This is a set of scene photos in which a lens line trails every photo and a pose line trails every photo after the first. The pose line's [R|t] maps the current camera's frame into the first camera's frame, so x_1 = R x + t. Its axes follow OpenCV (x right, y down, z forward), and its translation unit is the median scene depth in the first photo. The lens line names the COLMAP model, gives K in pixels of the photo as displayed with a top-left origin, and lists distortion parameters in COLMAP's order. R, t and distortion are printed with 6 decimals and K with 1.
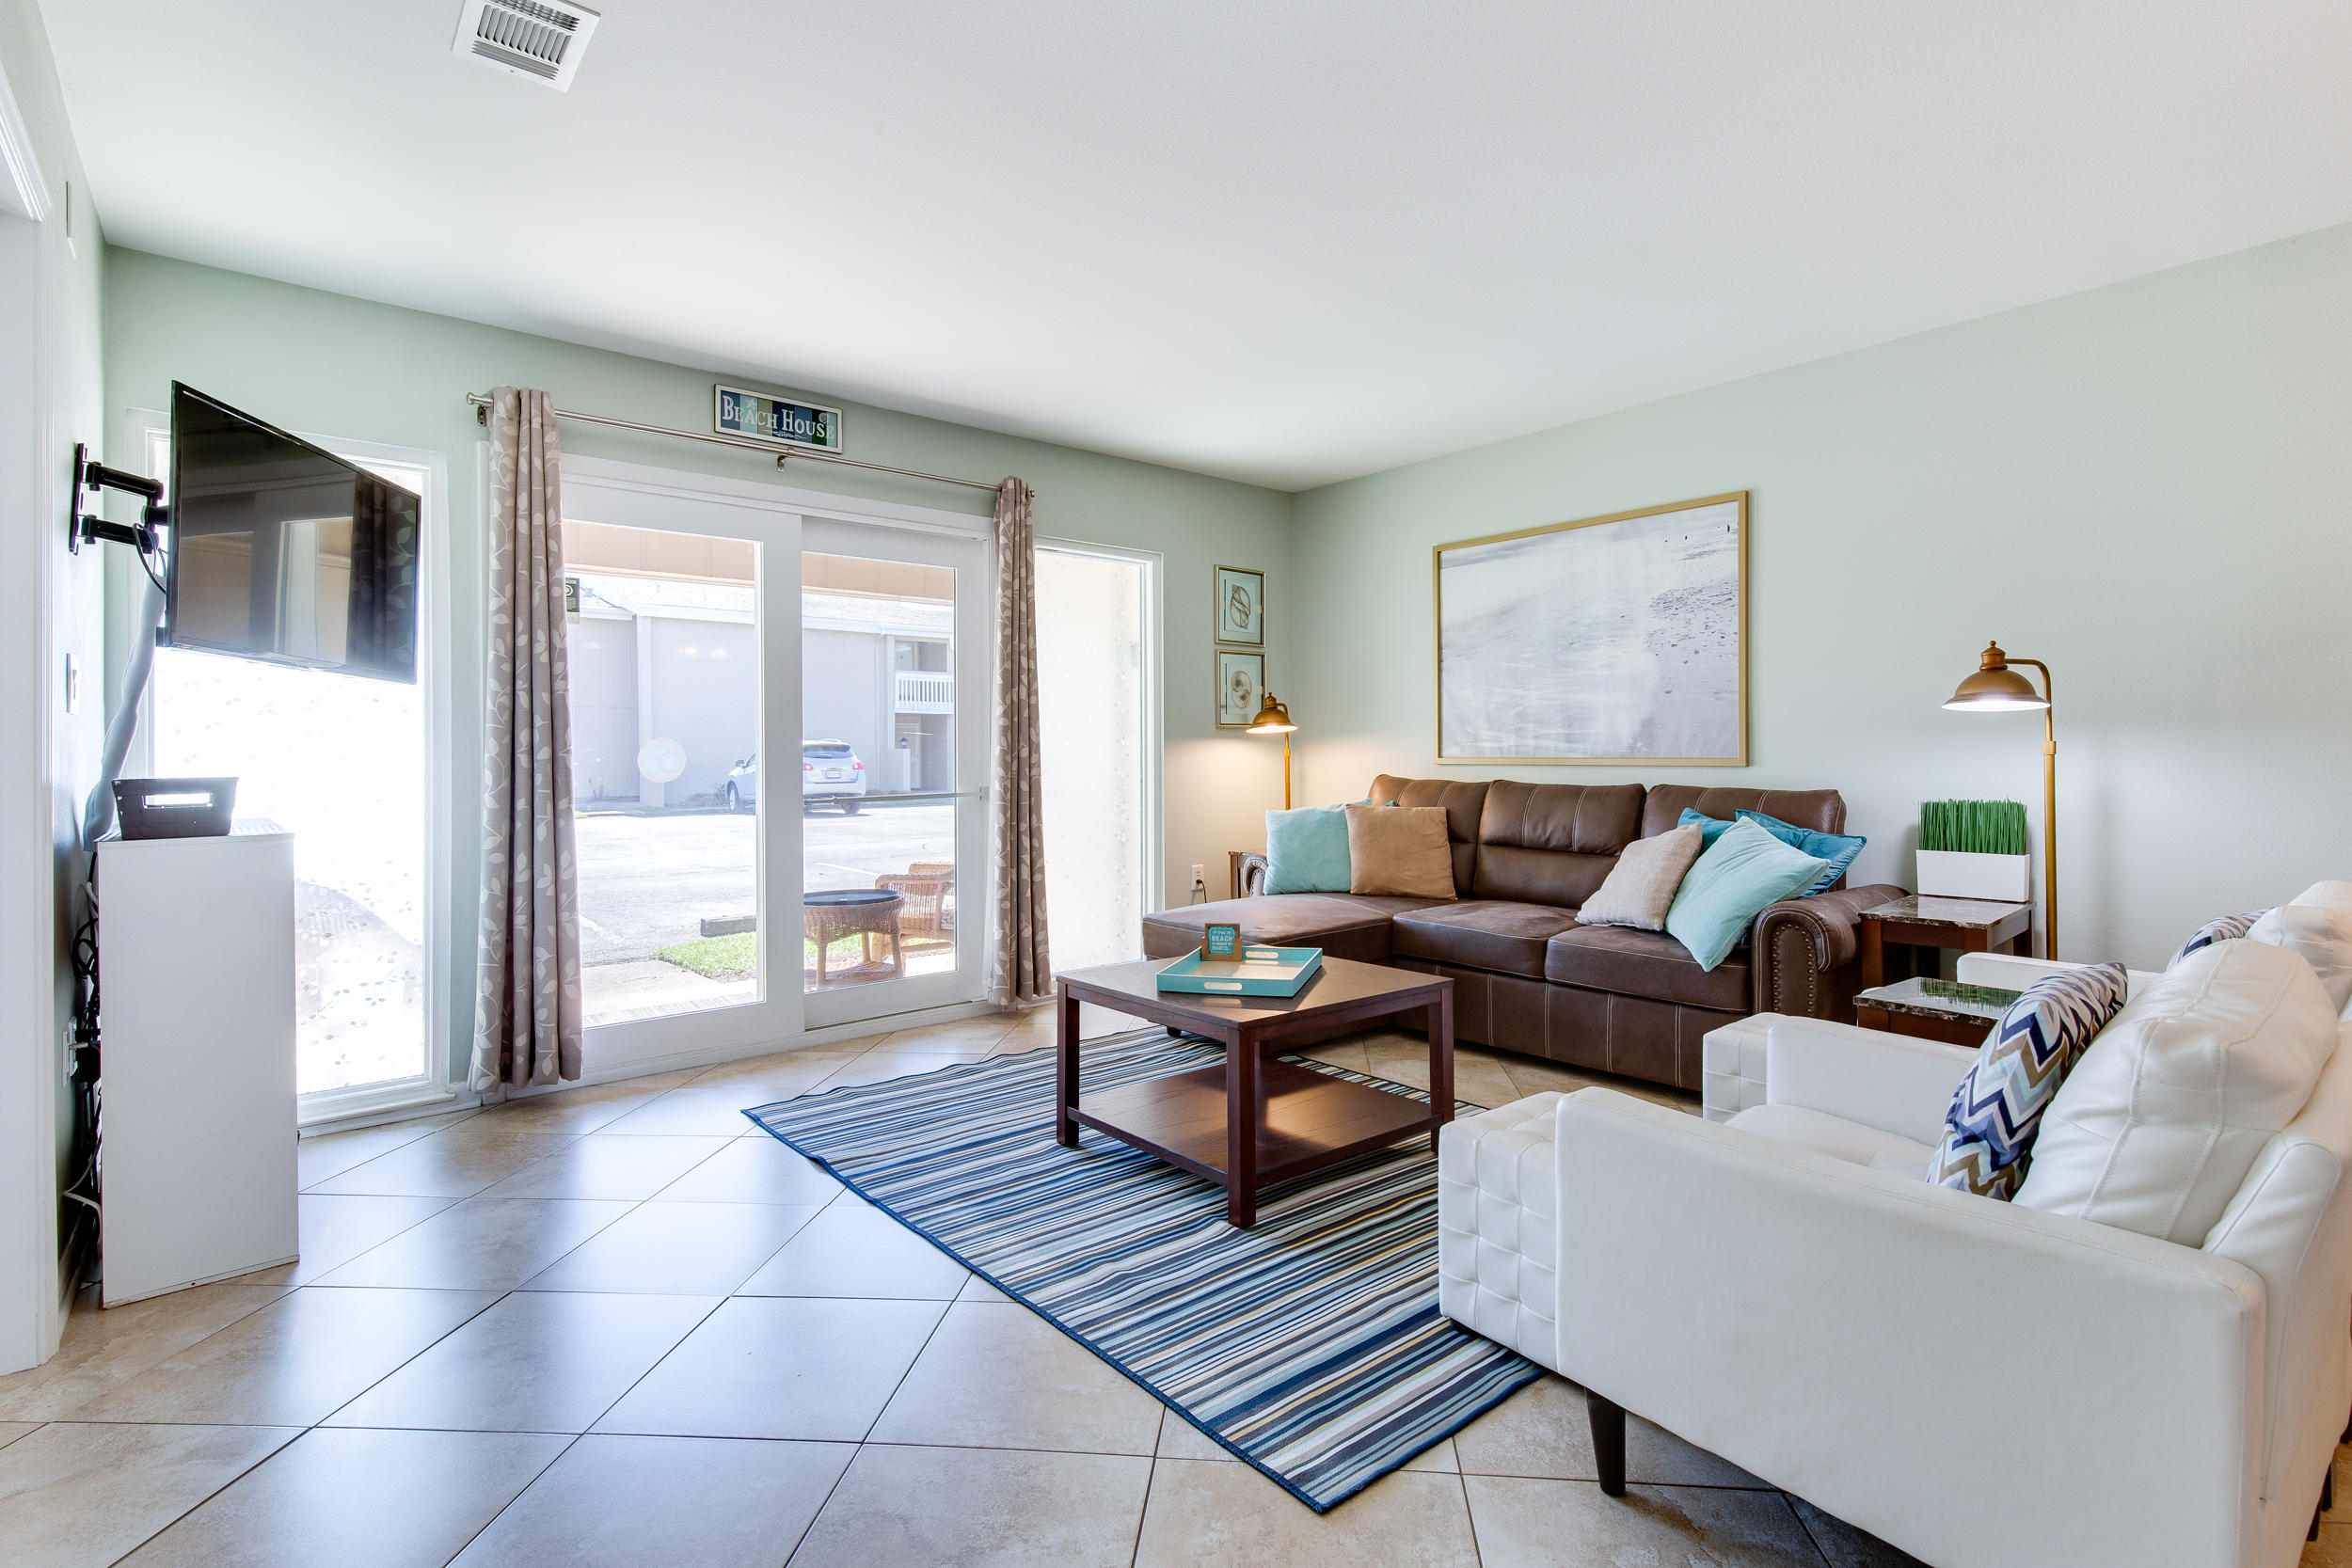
lens RADIAL K [[1086.7, 0, 1200.3], [0, 1086.7, 762.8], [0, 0, 1]] dist [0.009386, -0.000063]
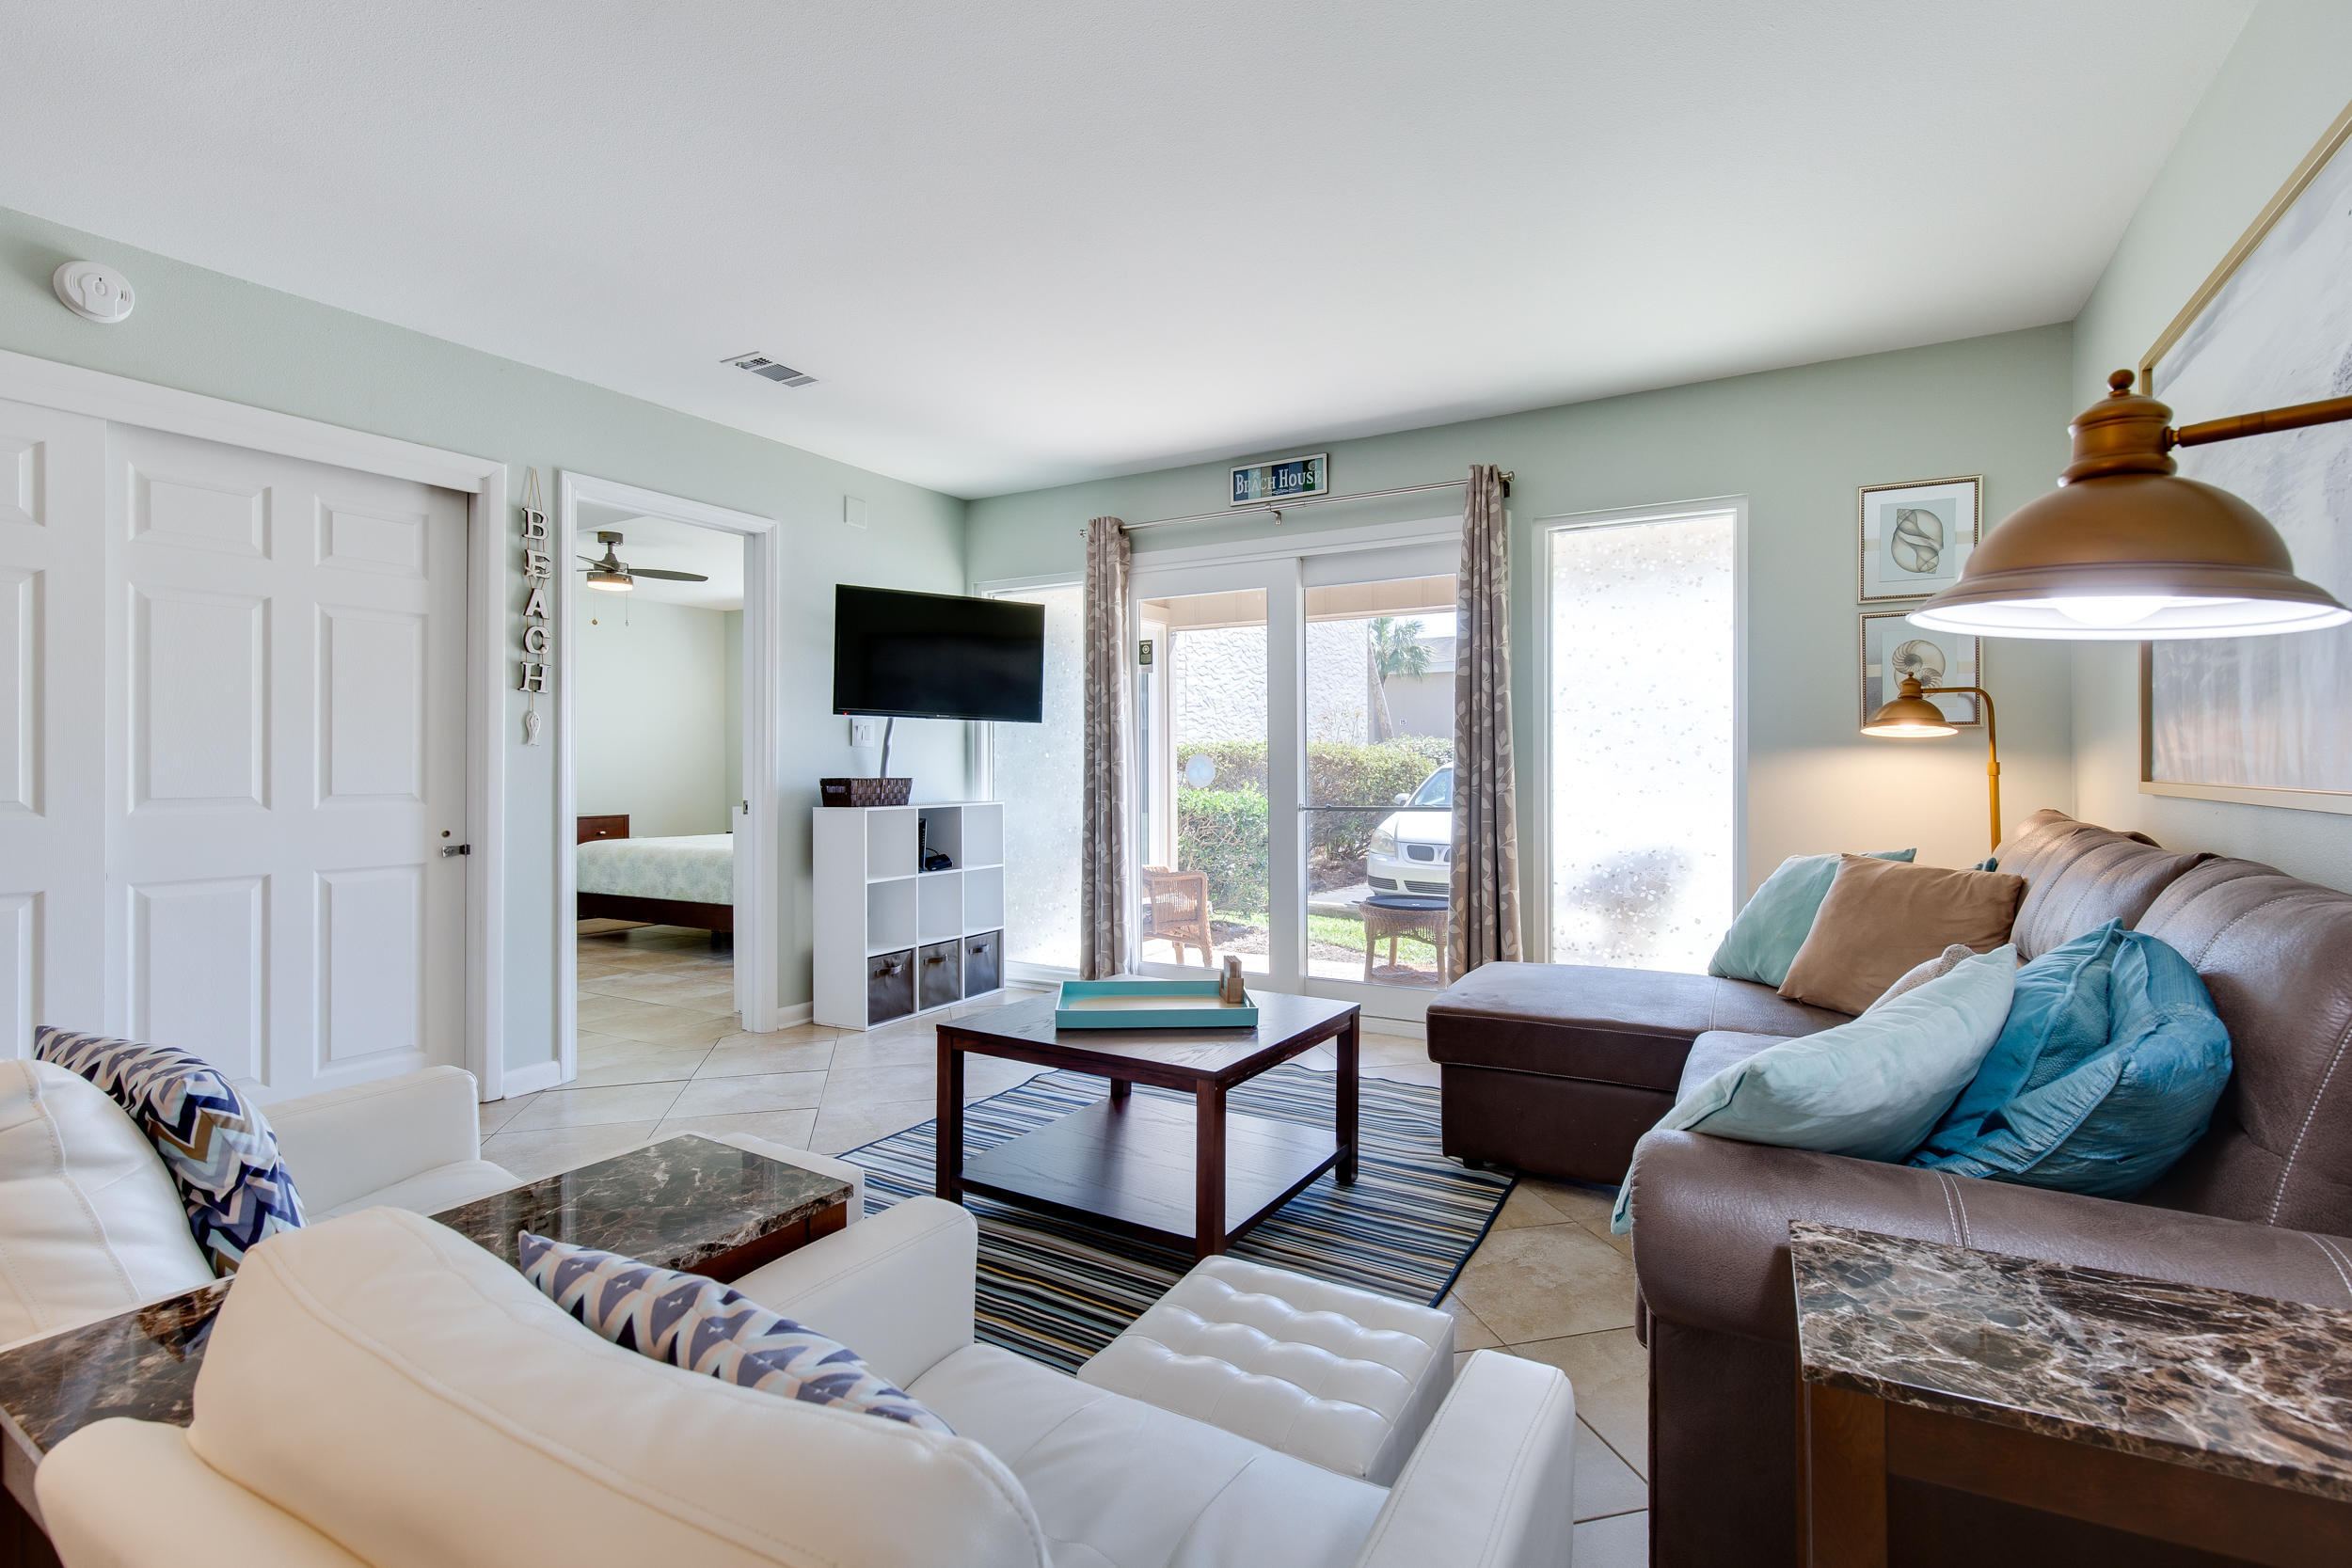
lens RADIAL K [[1086.7, 0, 1200.3], [0, 1086.7, 762.8], [0, 0, 1]] dist [0.009386, -0.000063]
pose [[0.343003, 0.002972, -0.939330, 0.695487], [-0.009530, 0.999955, -0.000316, -0.011664], [0.939286, 0.009060, 0.343016, 0.539163]]
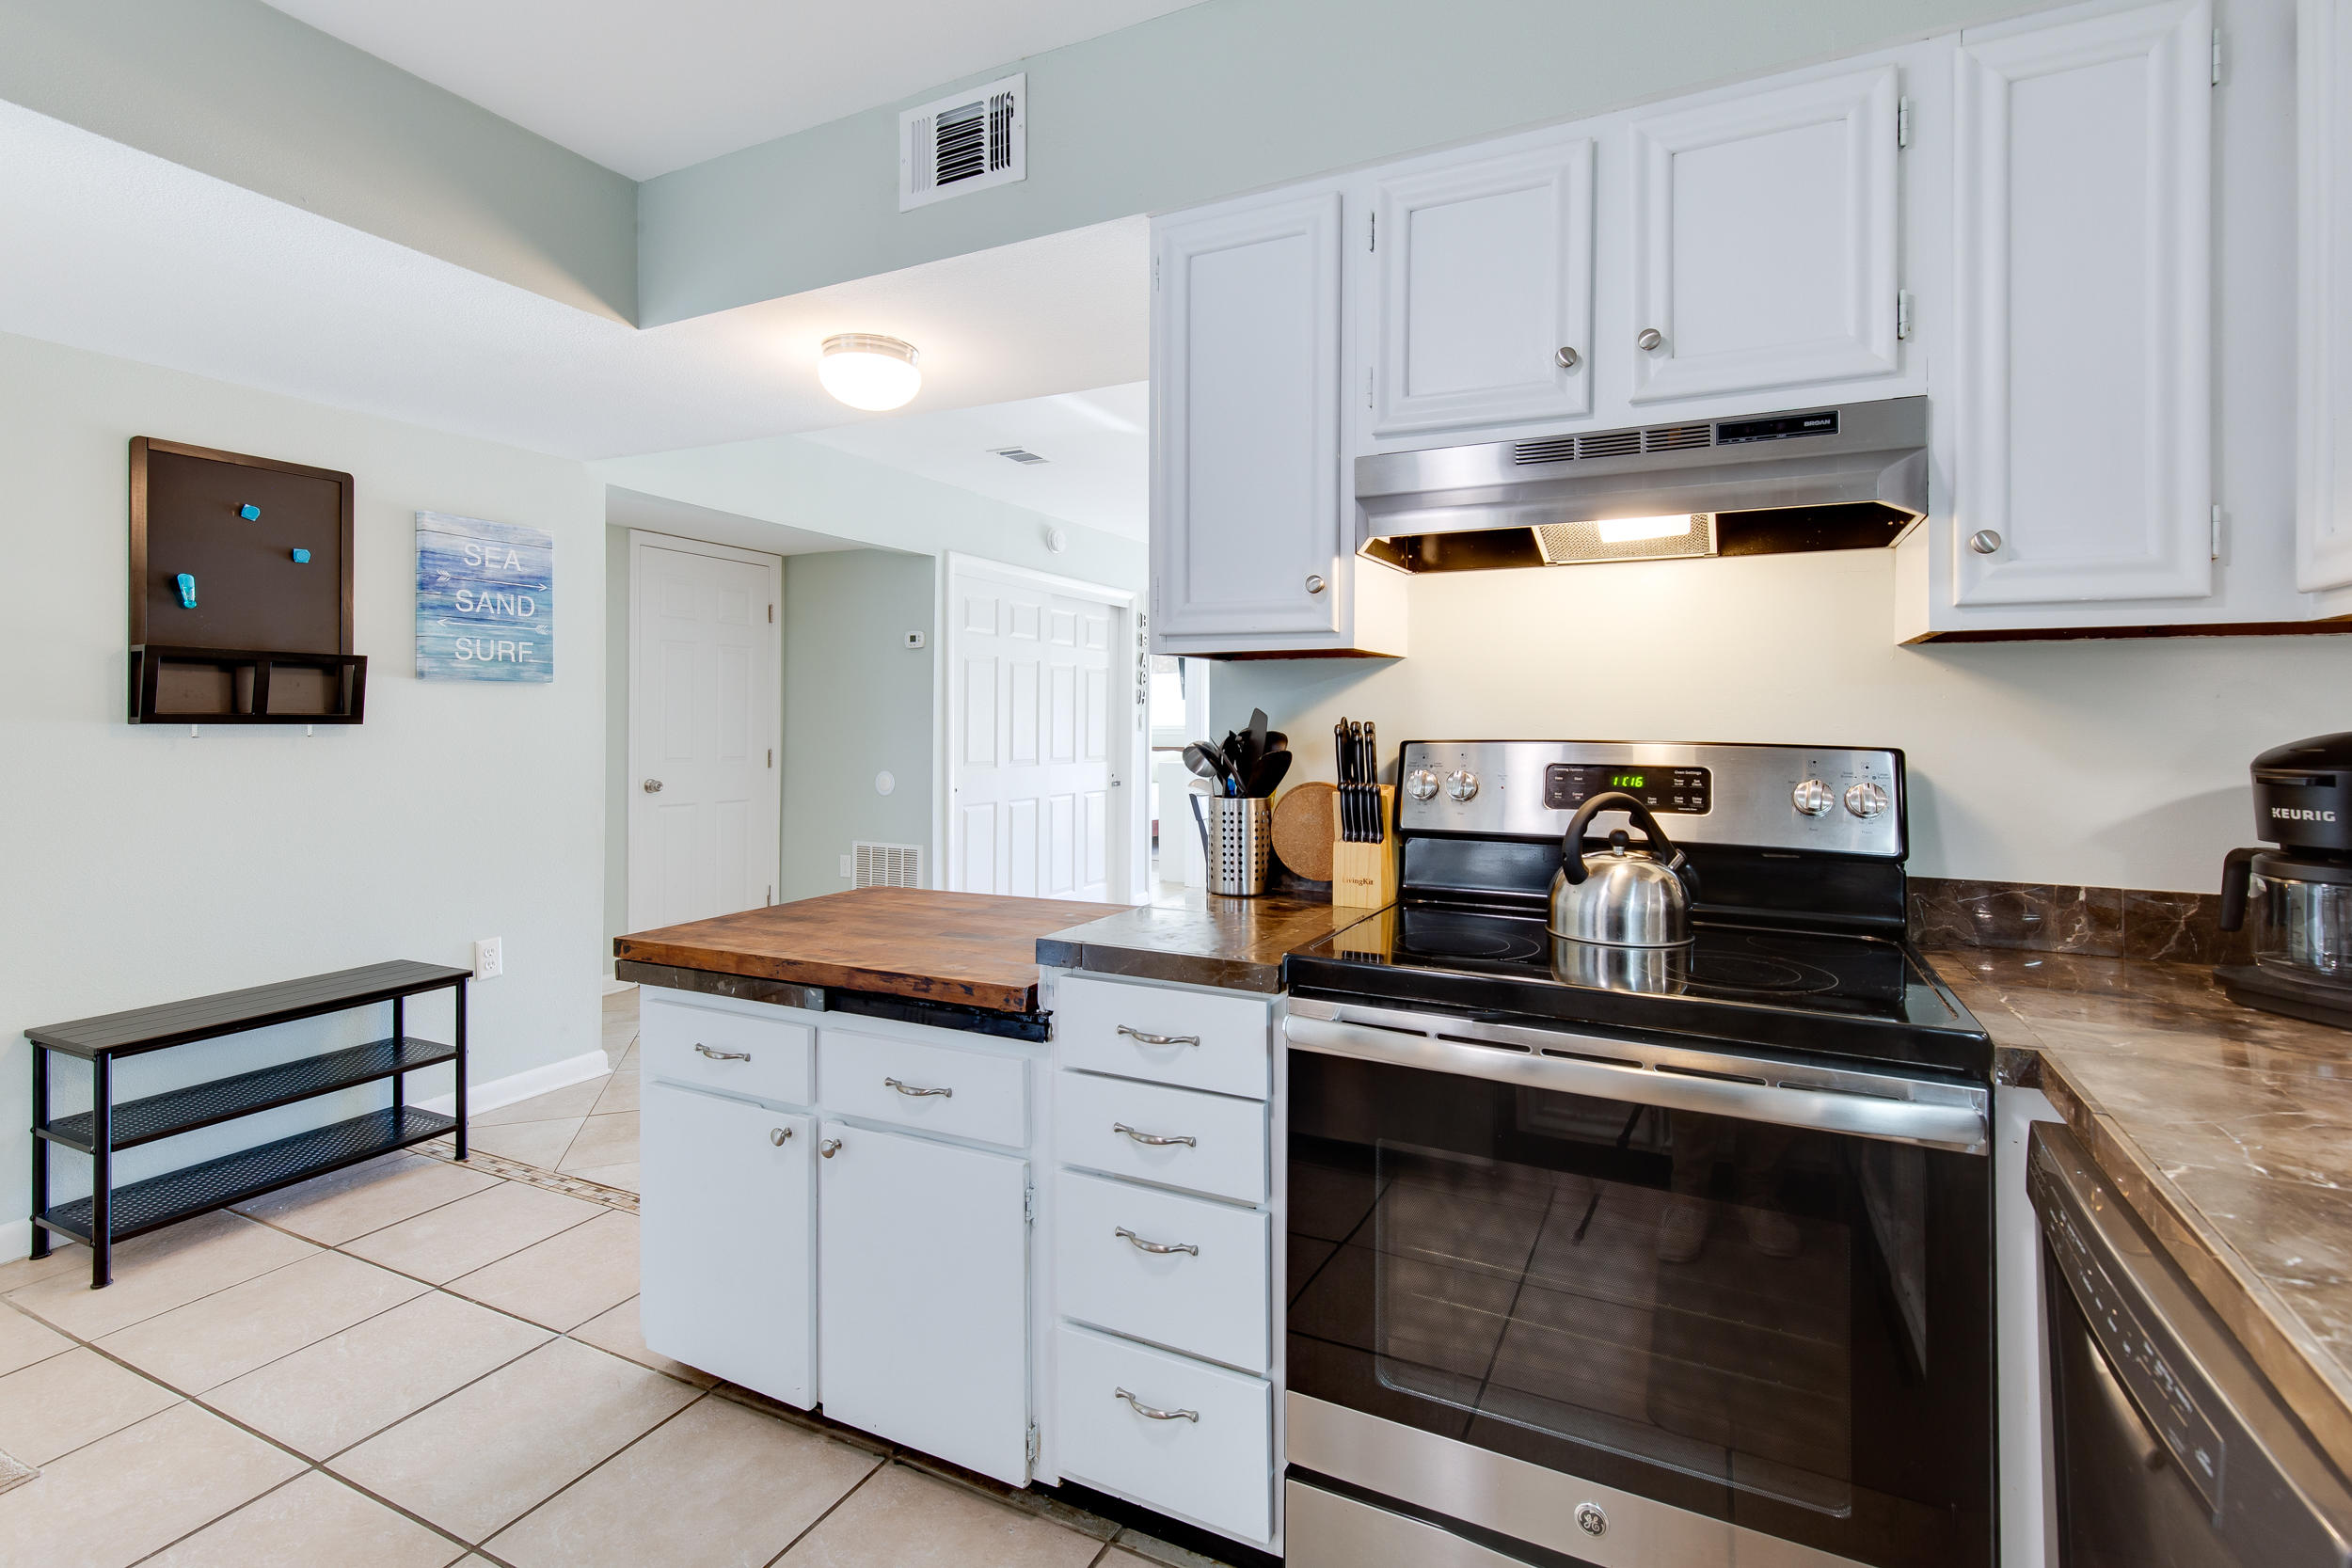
lens RADIAL K [[1083.2, 0, 1183.4], [0, 1083.2, 718.8], [0, 0, 1]] dist [0.010116, -0.000003]
pose [[0.394680, 0.003523, -0.918812, 1.346990], [-0.012771, 0.999917, -0.001651, -0.041590], [0.918730, 0.012386, 0.394692, -0.344574]]
